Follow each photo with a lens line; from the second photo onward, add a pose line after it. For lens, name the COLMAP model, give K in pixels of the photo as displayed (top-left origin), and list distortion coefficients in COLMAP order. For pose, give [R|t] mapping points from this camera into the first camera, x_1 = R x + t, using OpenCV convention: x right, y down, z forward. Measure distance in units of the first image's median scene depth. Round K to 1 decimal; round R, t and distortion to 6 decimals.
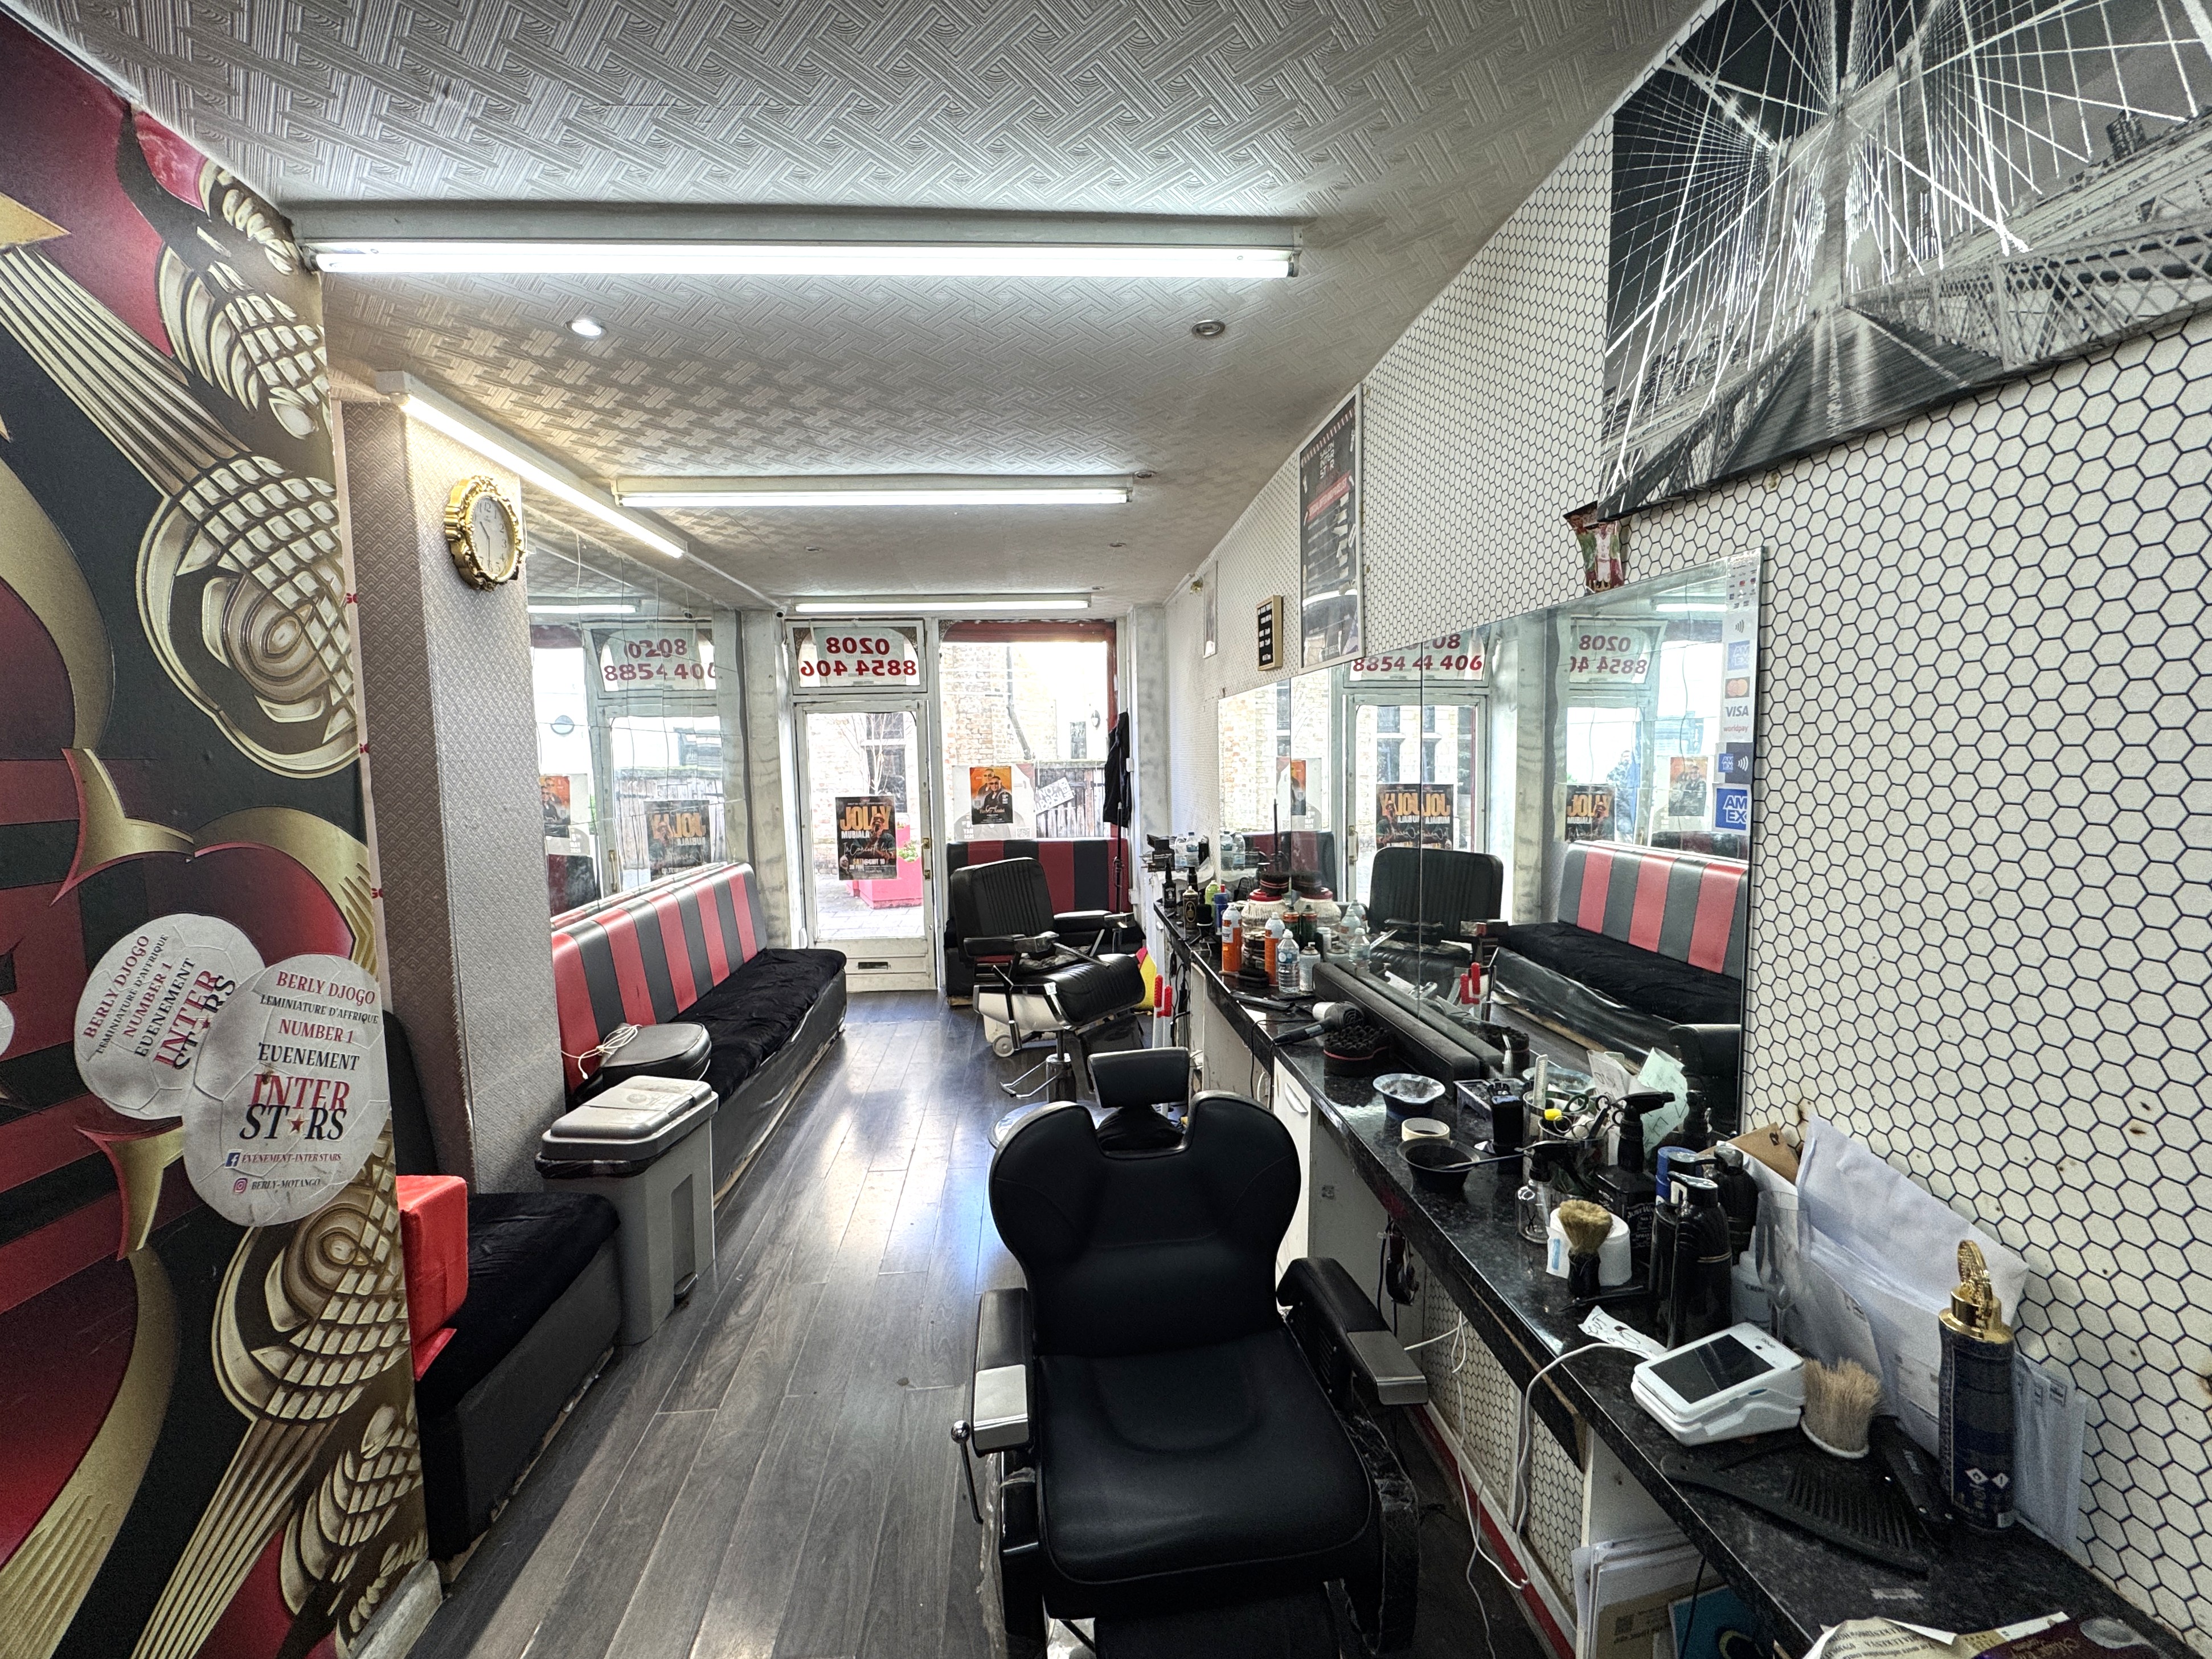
lens RADIAL K [[916.9, 0, 1107.8], [0, 916.9, 826.6], [0, 0, 1]] dist [-0.000134, -0.000816]
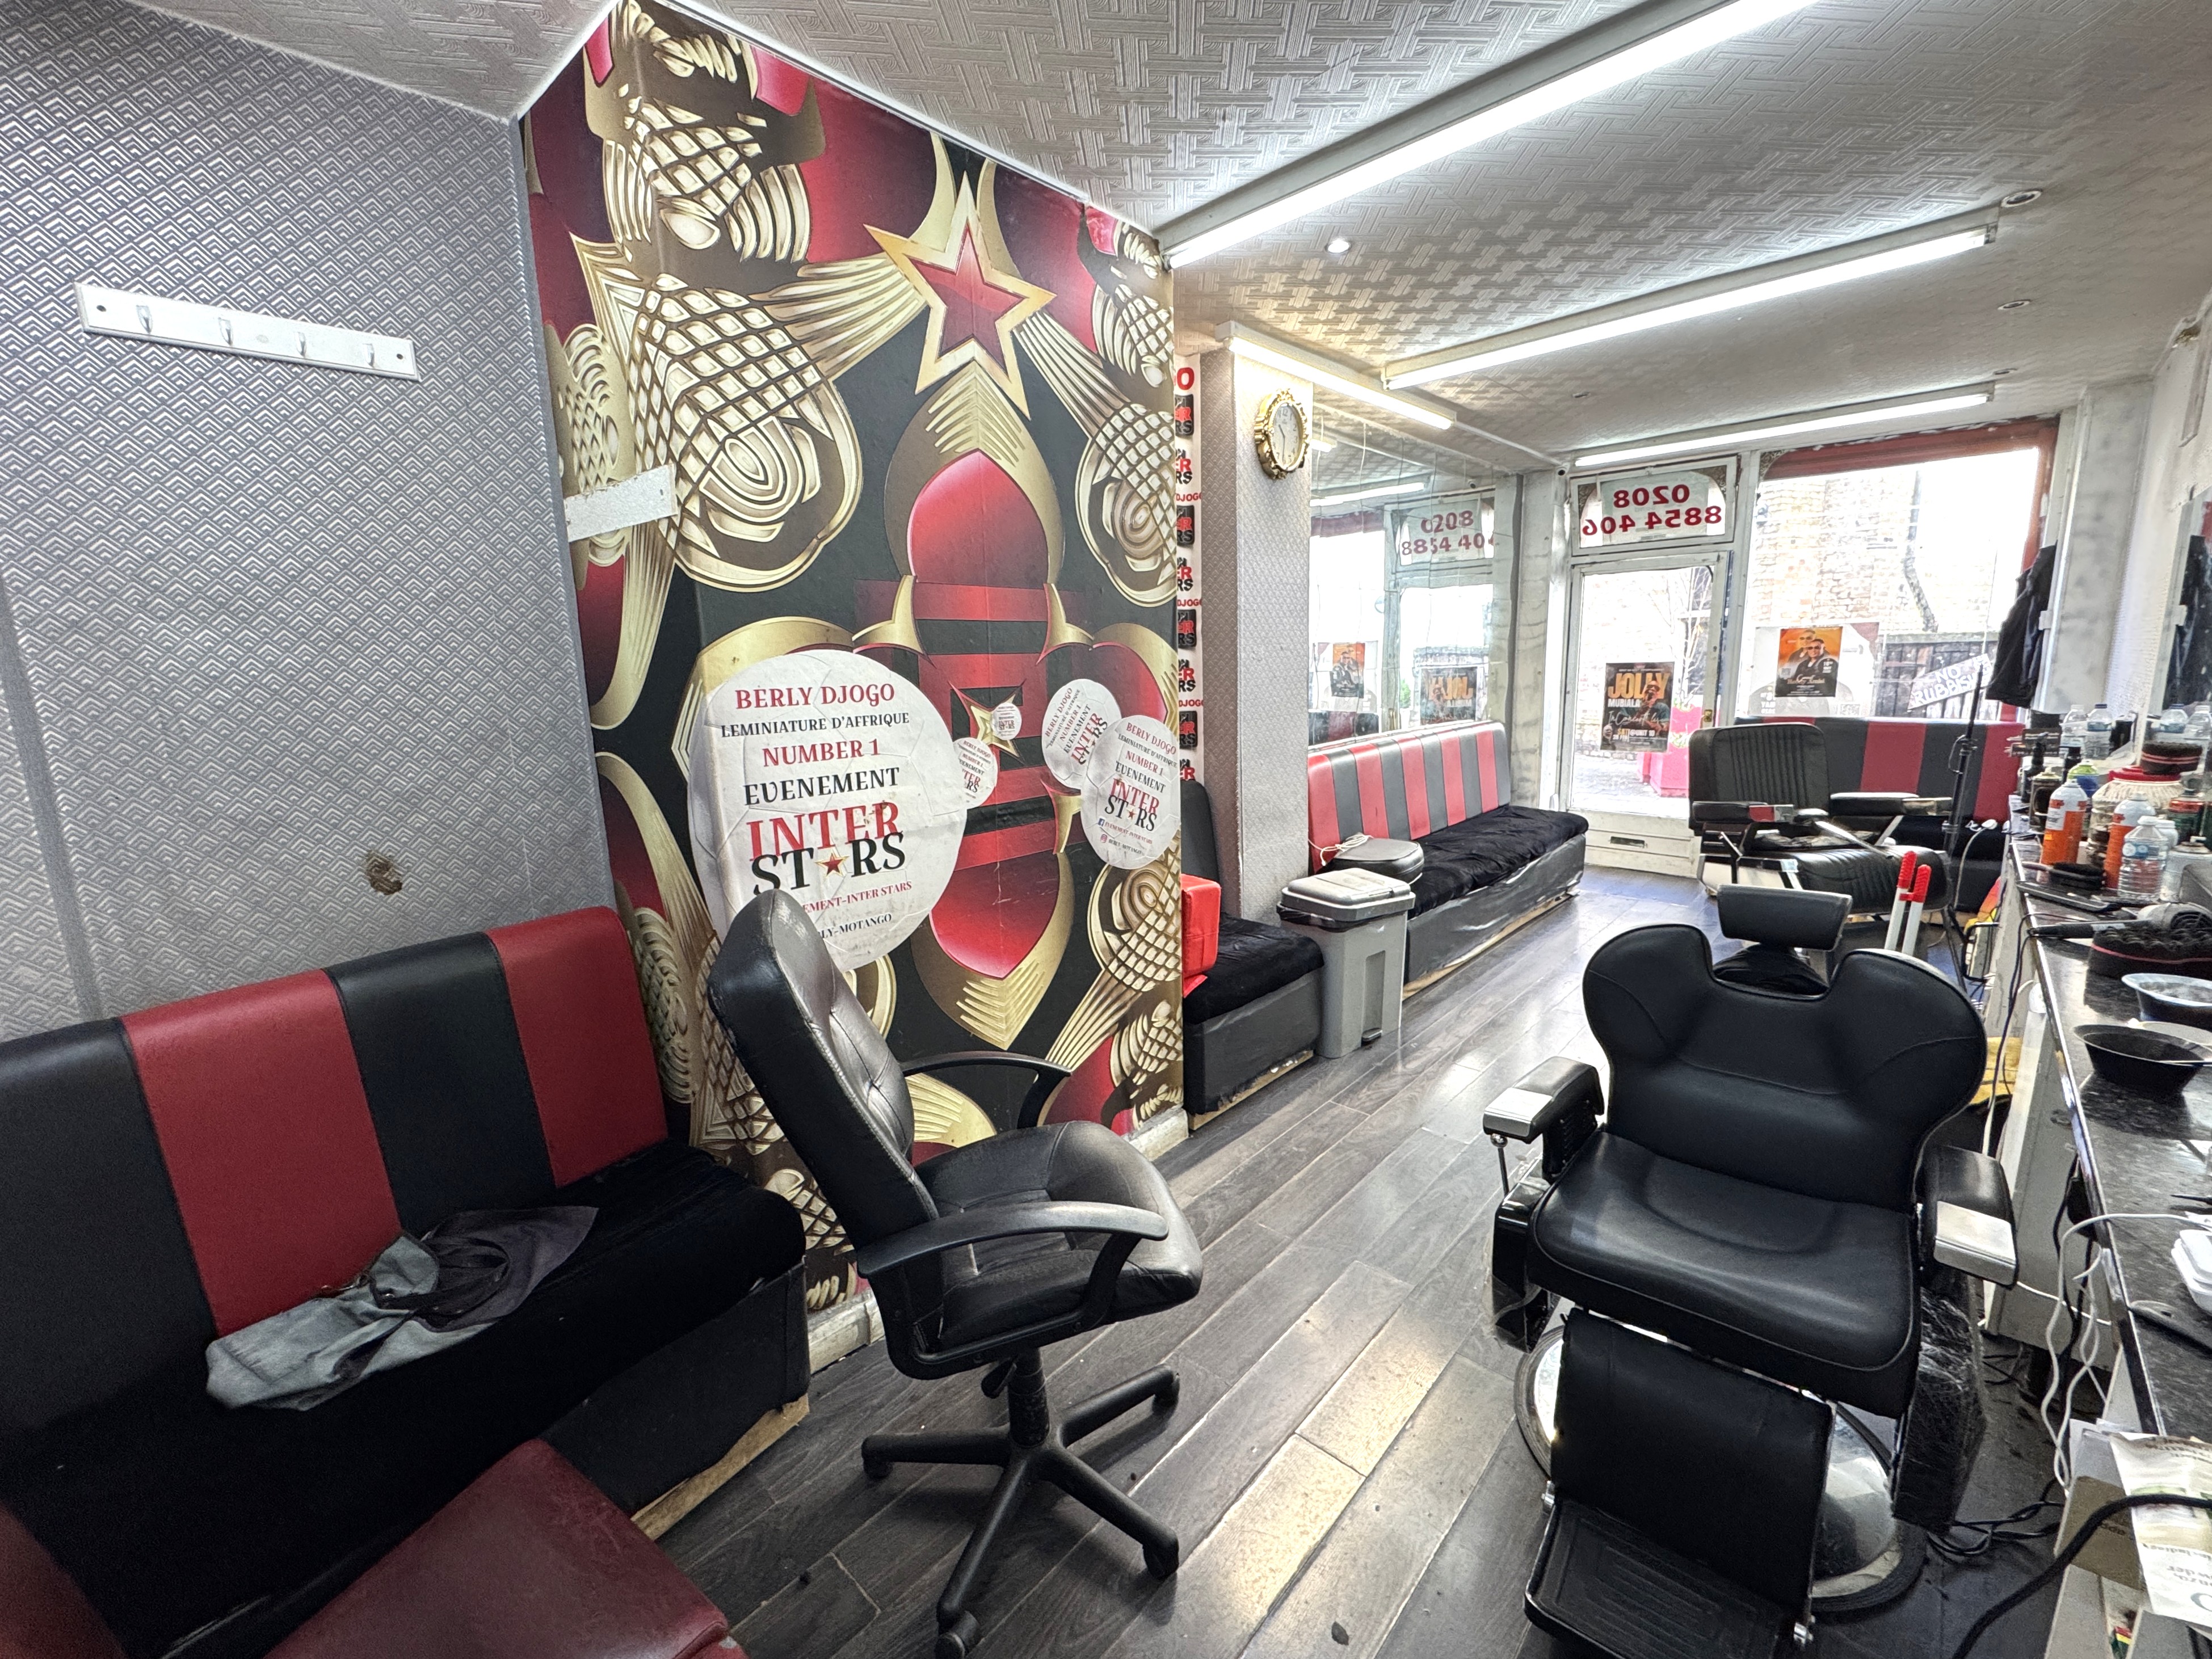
lens RADIAL K [[916.8, 0, 1107.8], [0, 916.8, 826.6], [0, 0, 1]] dist [-0.000134, -0.000816]
pose [[0.668434, 0.135653, -0.731296, 0.200610], [-0.046781, 0.988948, 0.140687, 0.067286], [0.742299, -0.059829, 0.667393, -0.101501]]
